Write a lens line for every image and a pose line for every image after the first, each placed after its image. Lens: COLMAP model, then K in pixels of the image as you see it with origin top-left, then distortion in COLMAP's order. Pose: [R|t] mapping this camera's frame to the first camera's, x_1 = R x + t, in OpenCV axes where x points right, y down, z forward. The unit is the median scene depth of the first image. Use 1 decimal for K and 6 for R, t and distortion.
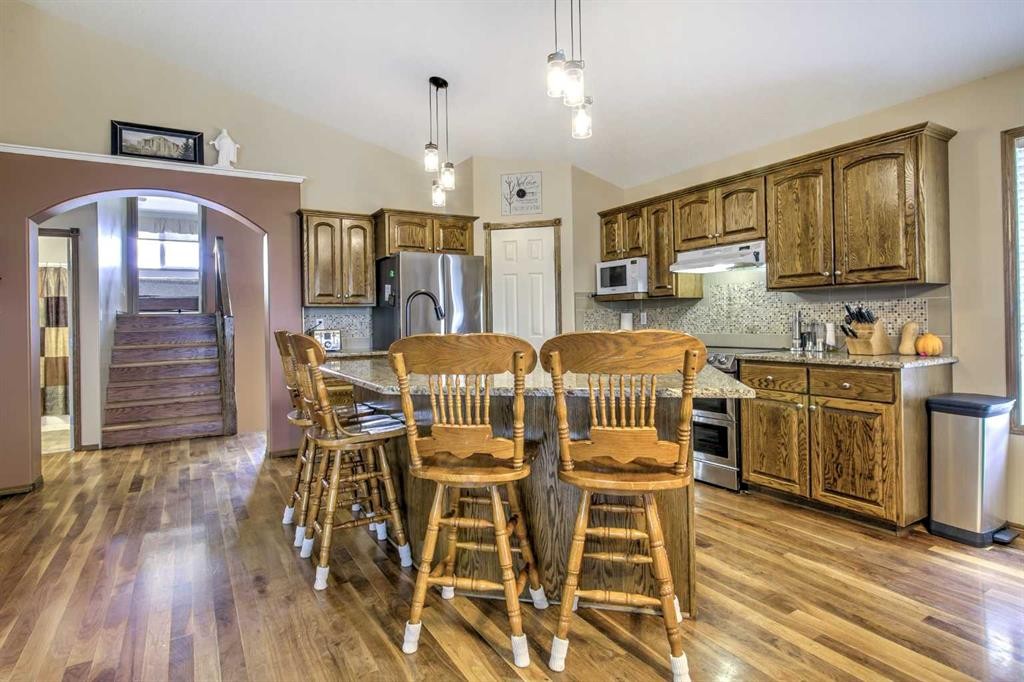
lens RADIAL K [[539.8, 0, 505.9], [0, 539.8, 317.8], [0, 0, 1]] dist [-0.004000, 0.000340]
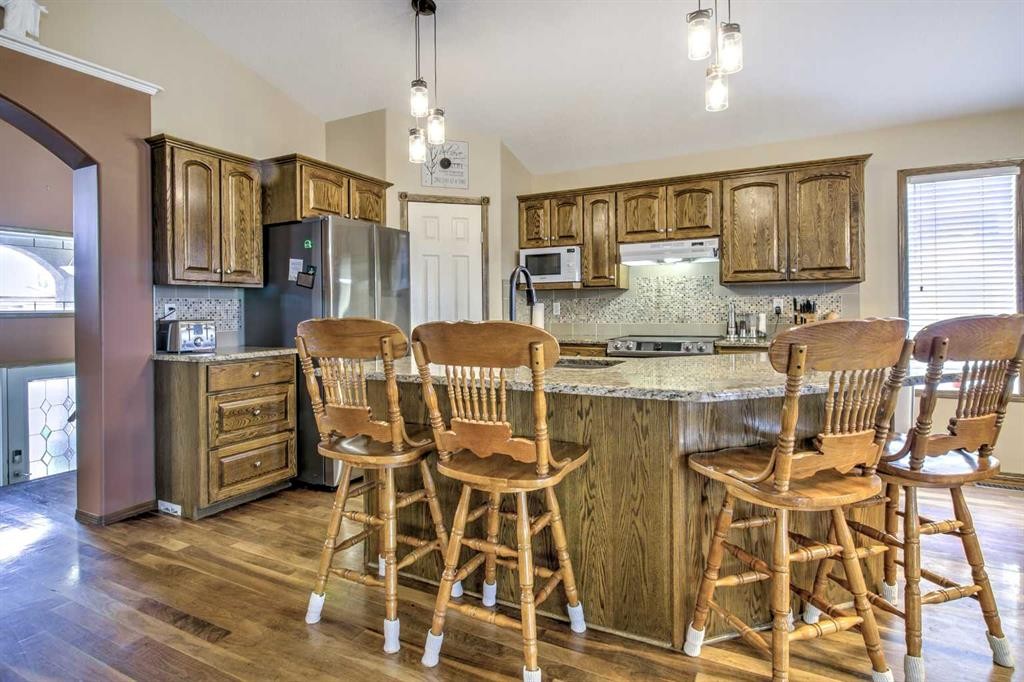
lens RADIAL K [[539.8, 0, 505.9], [0, 539.8, 317.8], [0, 0, 1]] dist [-0.004000, 0.000340]
pose [[0.851159, 0.003239, 0.524899, -0.378601], [-0.008973, 0.999925, 0.008379, 0.011355], [-0.524832, -0.011842, 0.851124, 0.228504]]
